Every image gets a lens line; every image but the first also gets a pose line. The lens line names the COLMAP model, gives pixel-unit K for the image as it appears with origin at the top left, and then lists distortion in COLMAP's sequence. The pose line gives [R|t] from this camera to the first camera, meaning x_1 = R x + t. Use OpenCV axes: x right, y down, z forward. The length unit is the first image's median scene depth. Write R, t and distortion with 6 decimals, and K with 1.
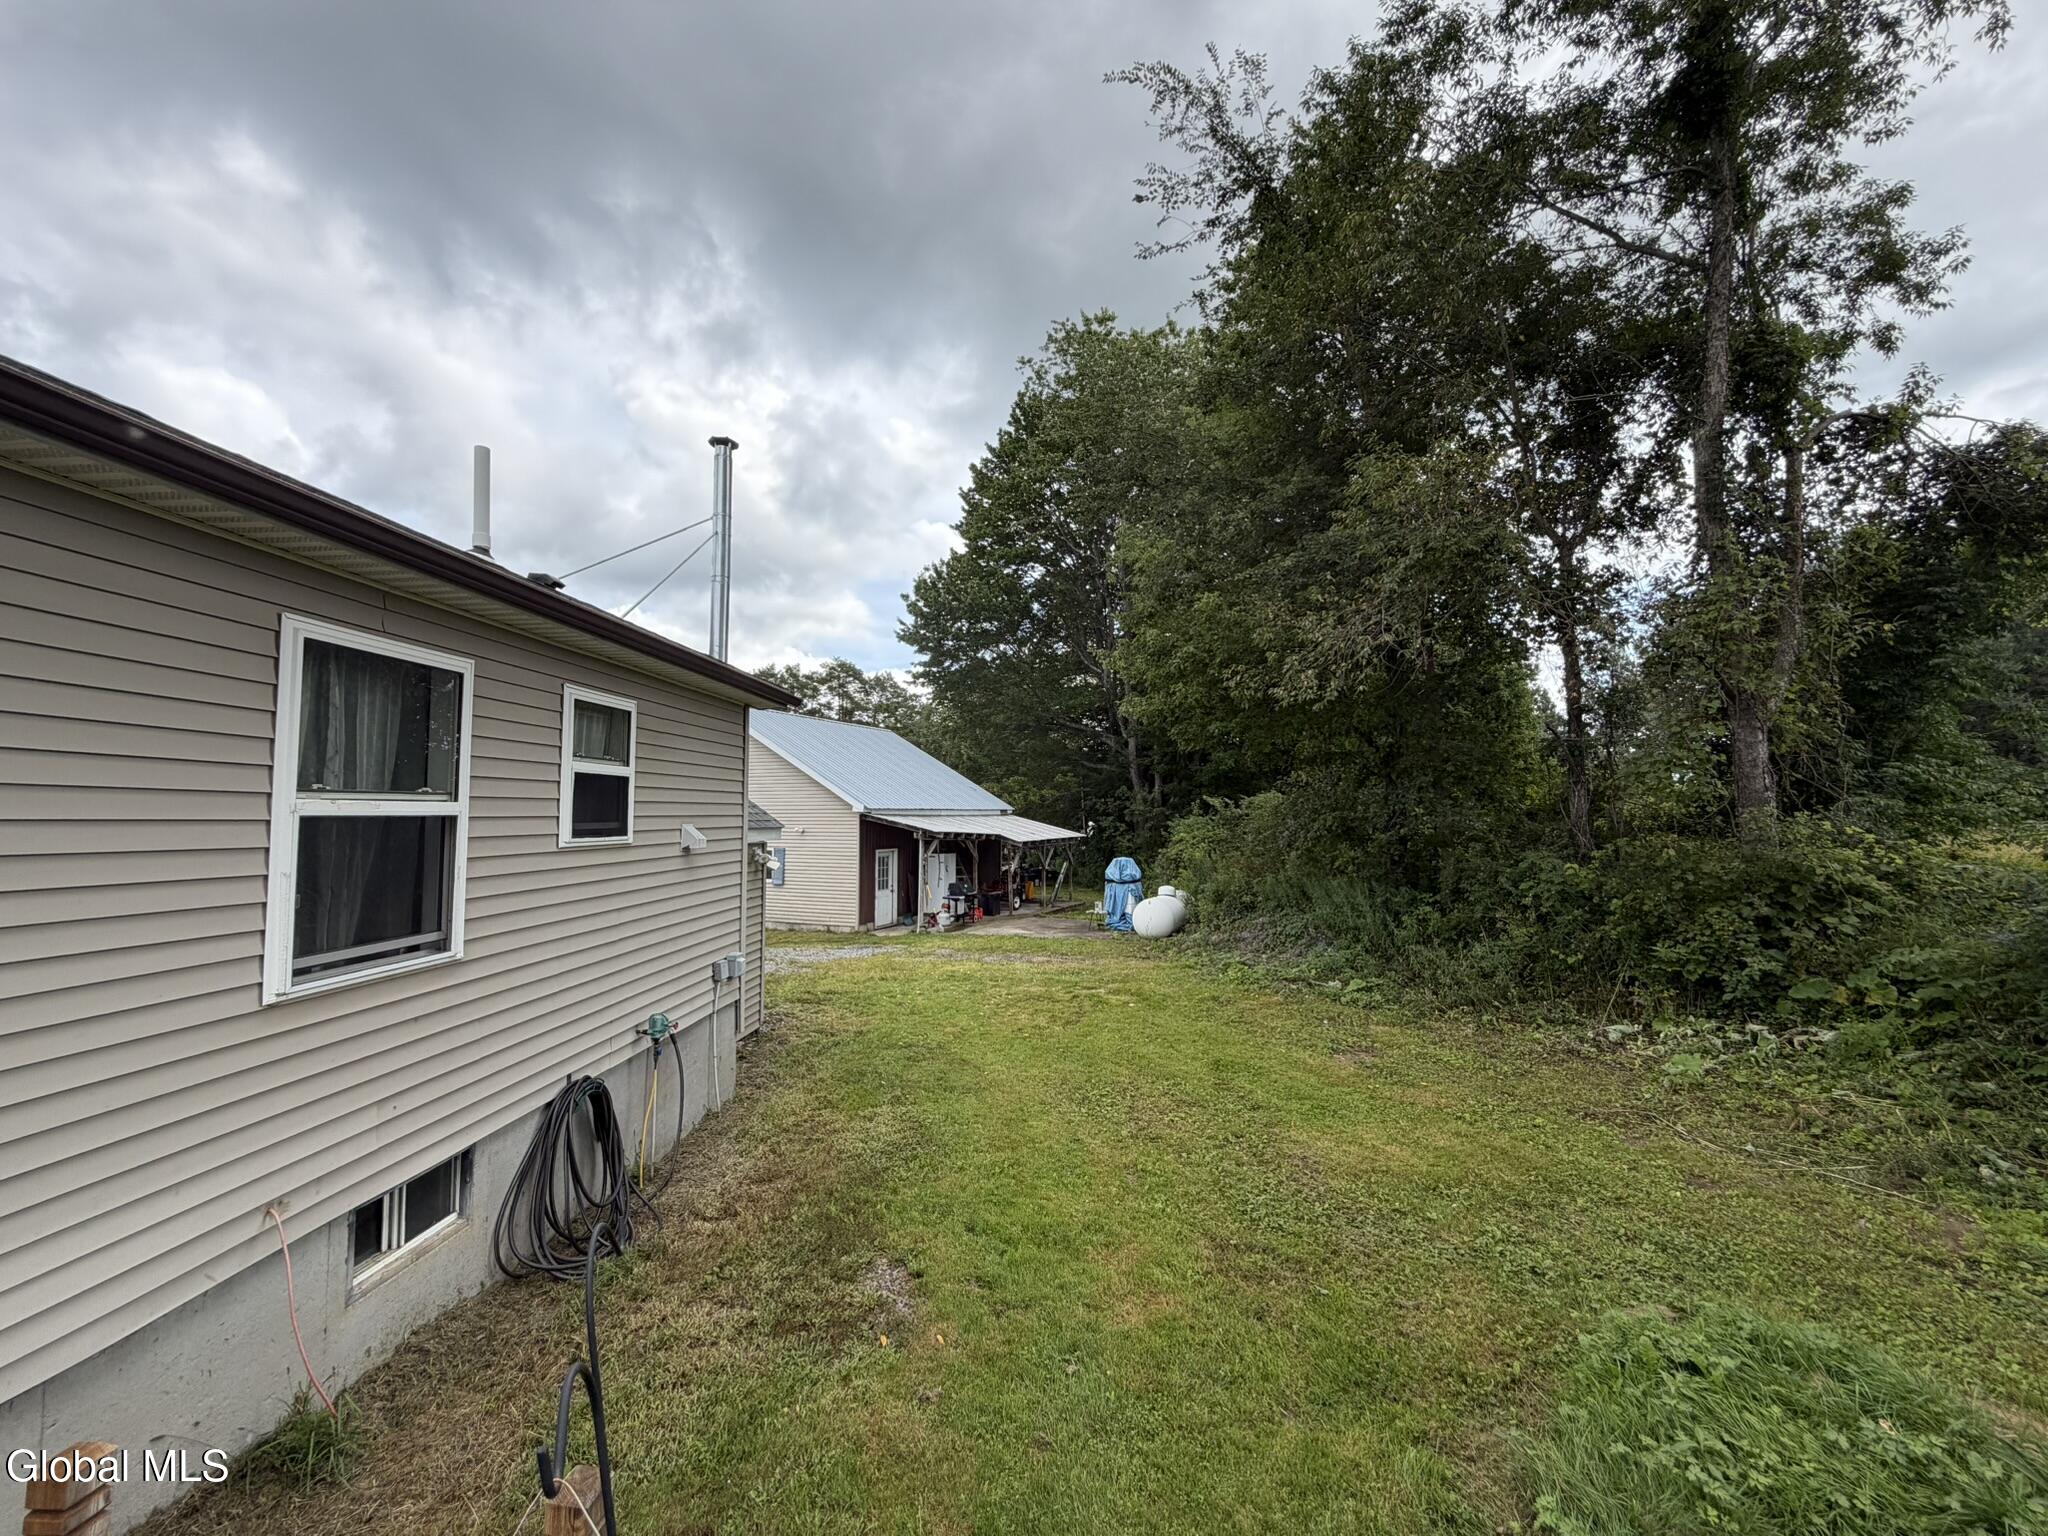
lens RADIAL K [[847.4, 0, 1008.4], [0, 847.4, 768.6], [0, 0, 1]] dist [0.000493, 0.000593]
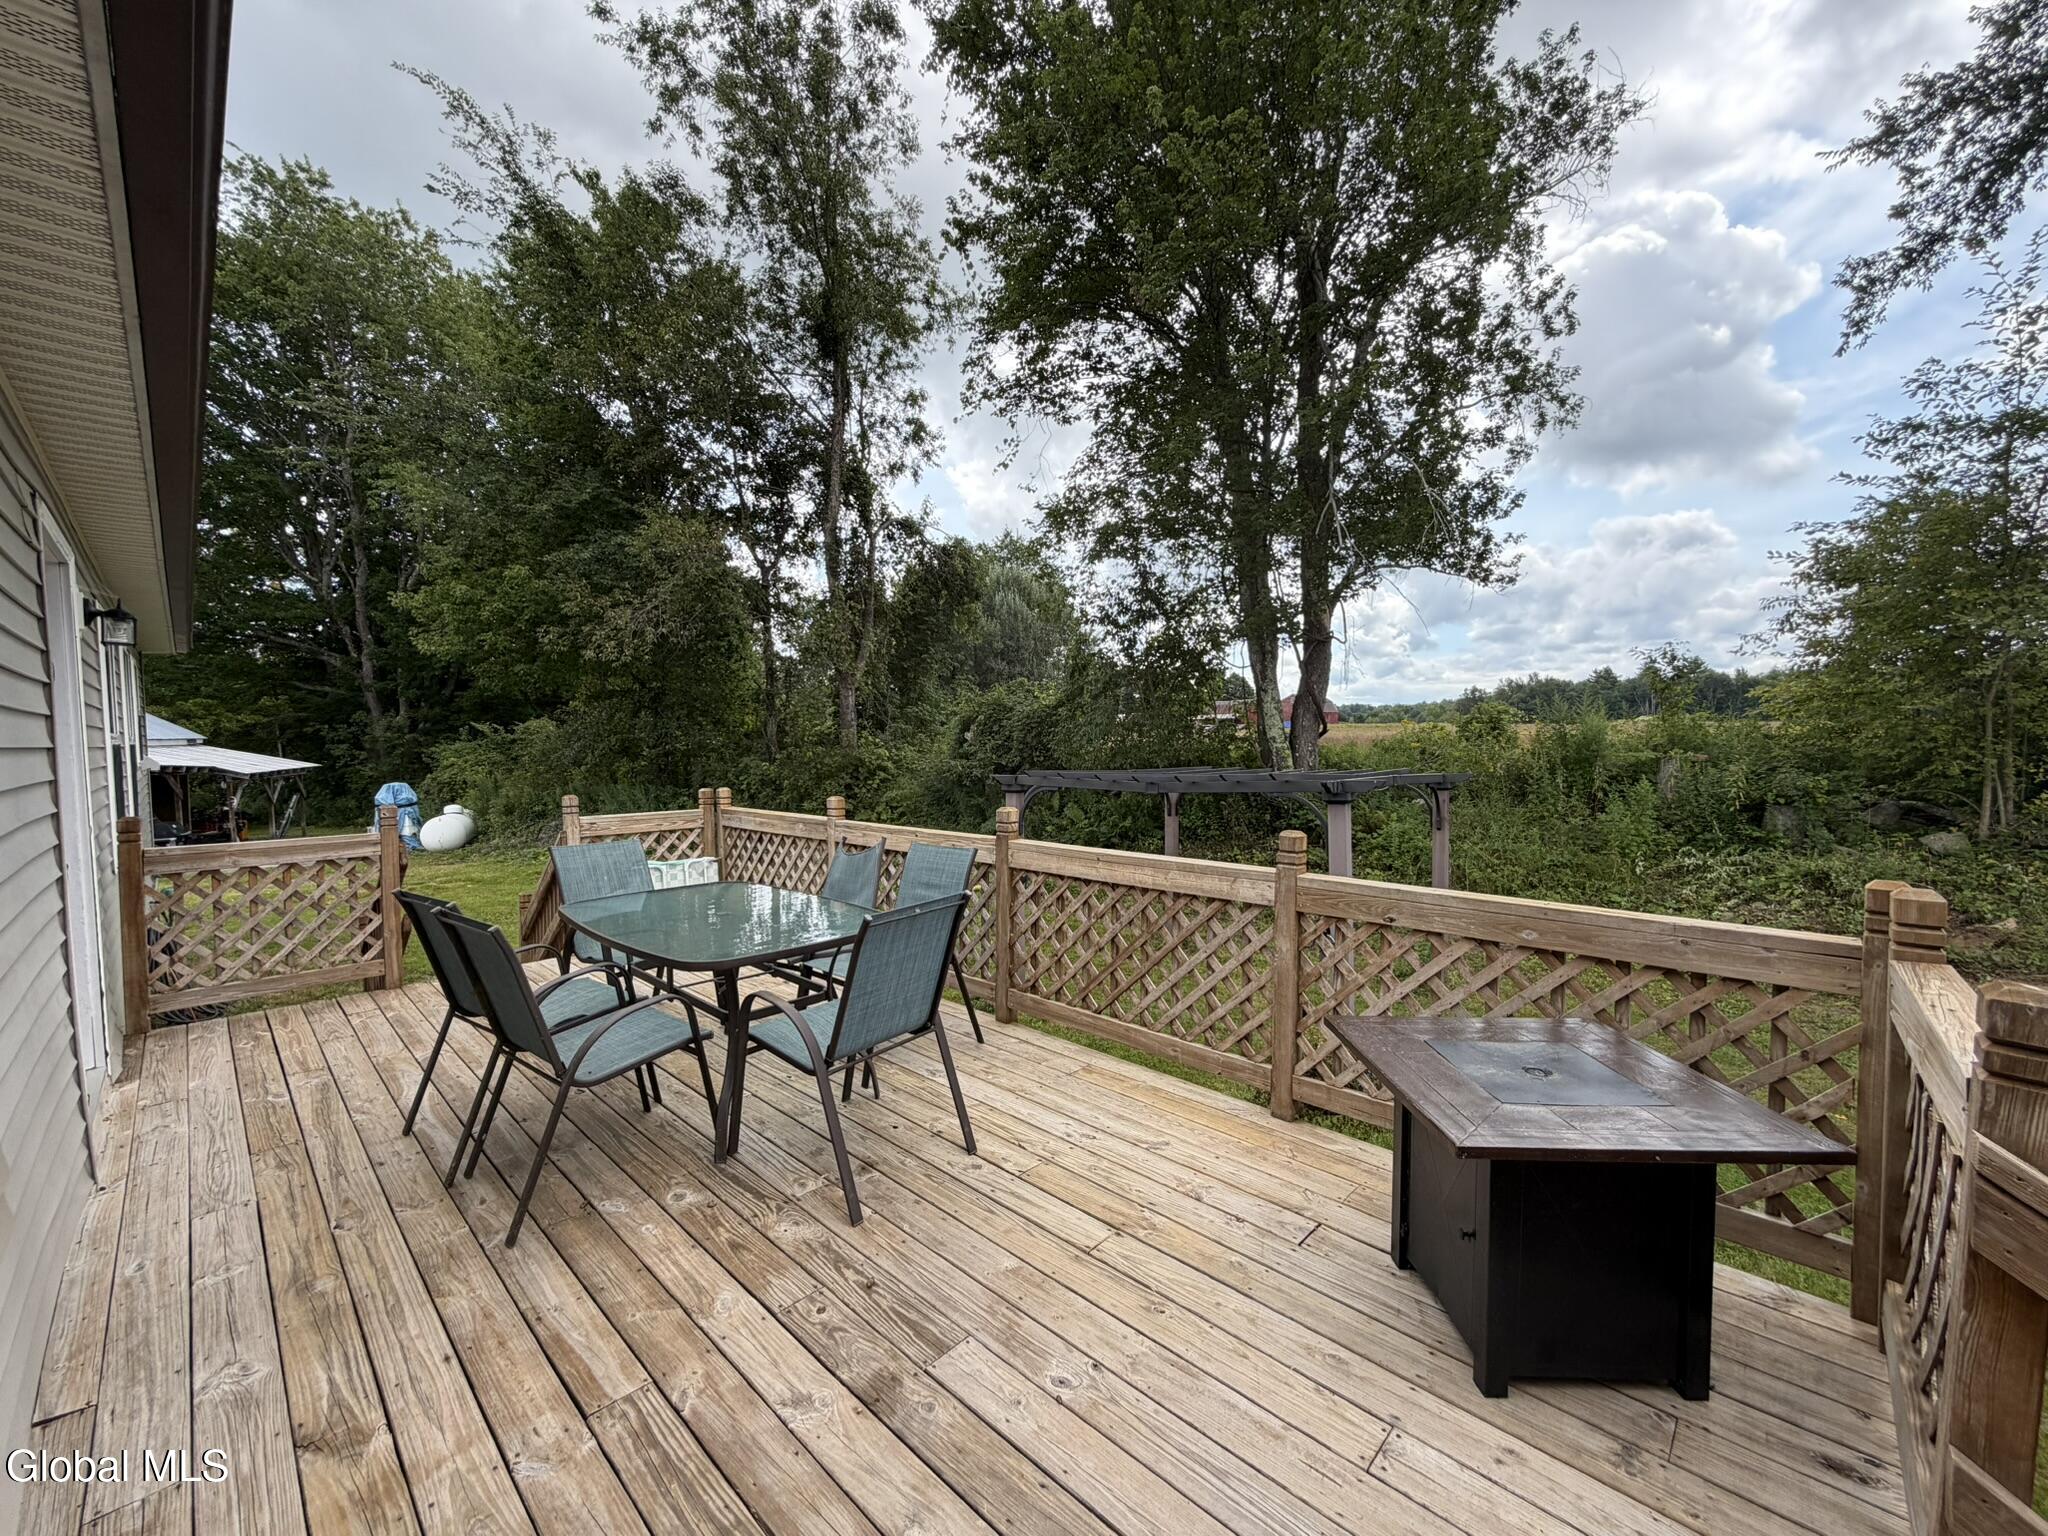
lens RADIAL K [[847.4, 0, 1008.4], [0, 847.4, 768.6], [0, 0, 1]] dist [0.000493, 0.000593]
pose [[0.665413, -0.045917, 0.745062, -0.216335], [-0.022535, 0.996416, 0.081534, -0.020949], [-0.746135, -0.071044, 0.661993, -0.376509]]
